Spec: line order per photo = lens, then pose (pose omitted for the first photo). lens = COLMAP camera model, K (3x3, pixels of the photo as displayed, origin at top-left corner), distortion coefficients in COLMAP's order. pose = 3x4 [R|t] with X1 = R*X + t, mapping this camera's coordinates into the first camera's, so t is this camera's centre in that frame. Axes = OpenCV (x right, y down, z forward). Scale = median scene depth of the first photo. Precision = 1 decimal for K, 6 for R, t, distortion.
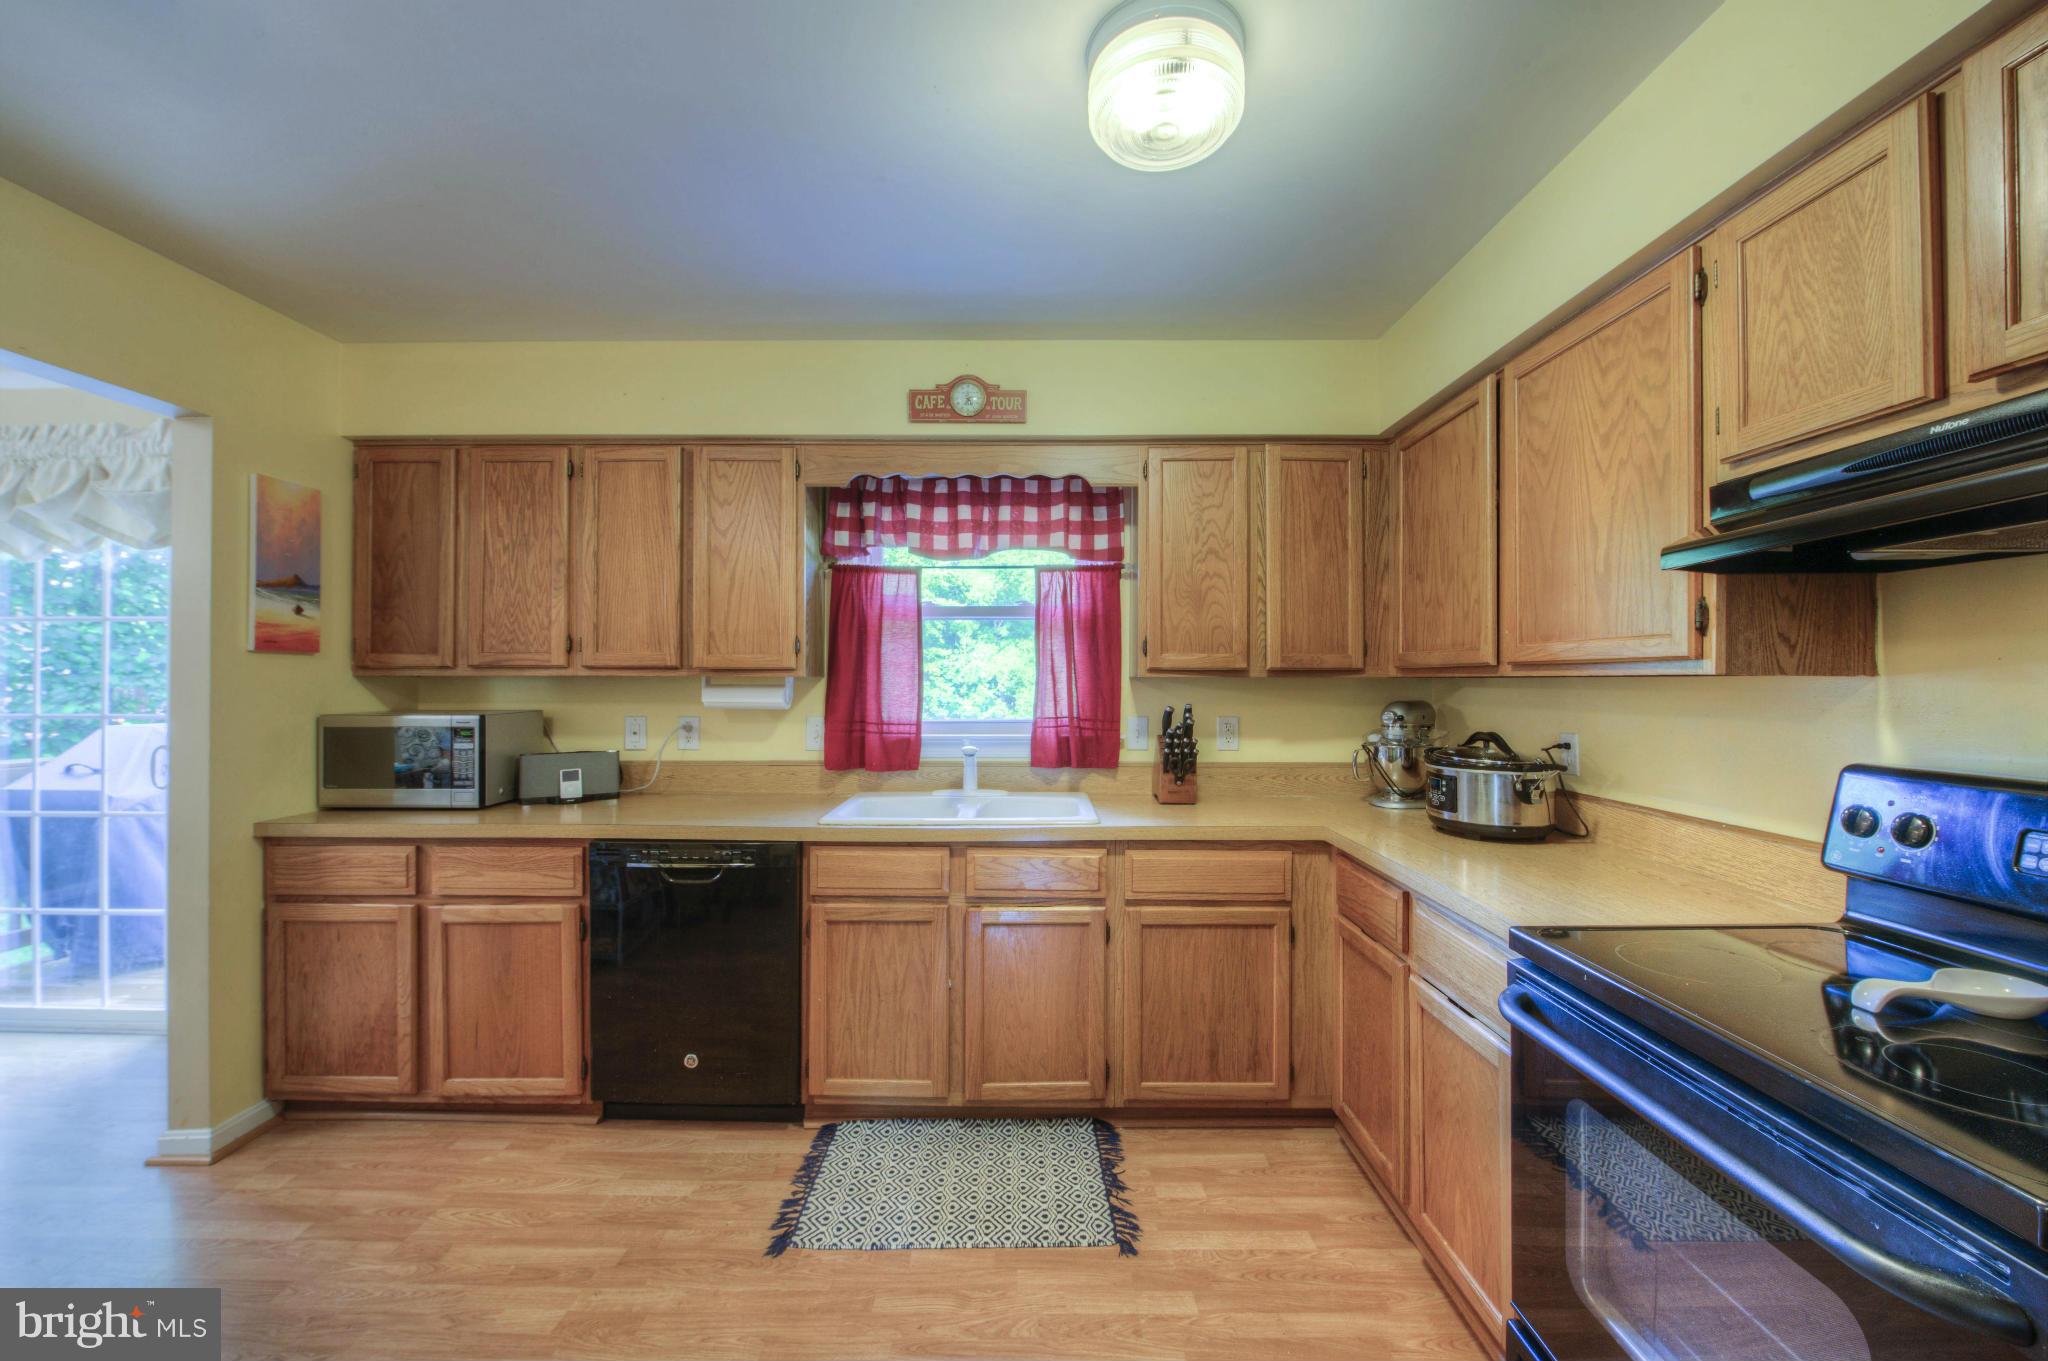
lens RADIAL K [[847.5, 0, 1036.0], [0, 847.5, 676.6], [0, 0, 1]] dist [-0.026430, -0.000763]
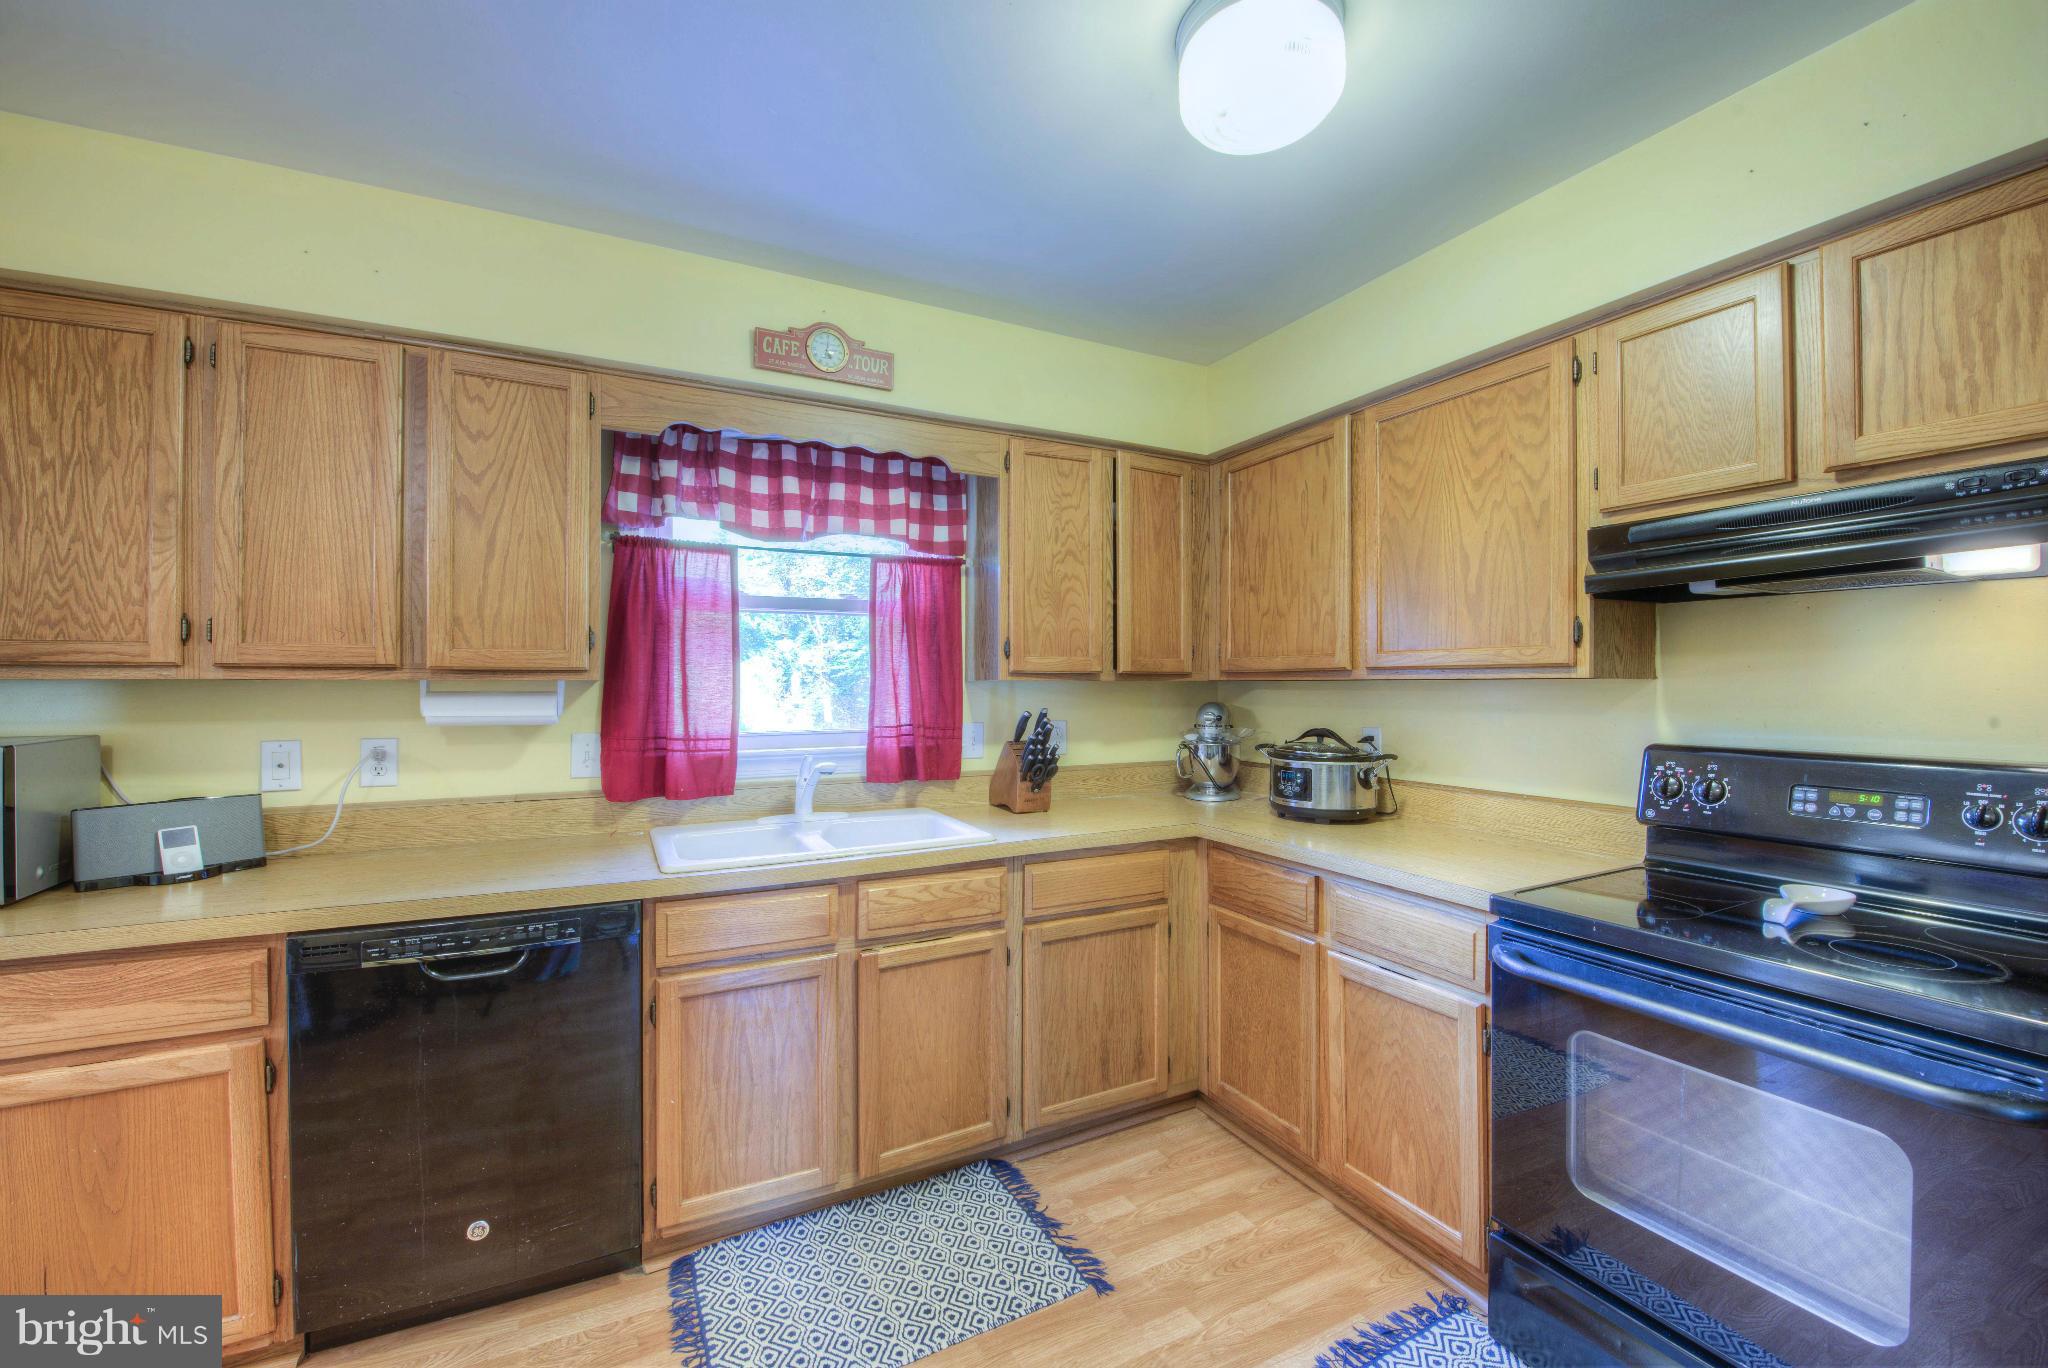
lens RADIAL K [[847.5, 0, 1037.3], [0, 847.5, 684.5], [0, 0, 1]] dist [-0.026430, -0.000763]
pose [[0.876462, -0.002926, 0.481463, -0.329845], [0.000665, 0.999988, 0.004867, 0.000498], [-0.481471, -0.003945, 0.876453, 0.172347]]
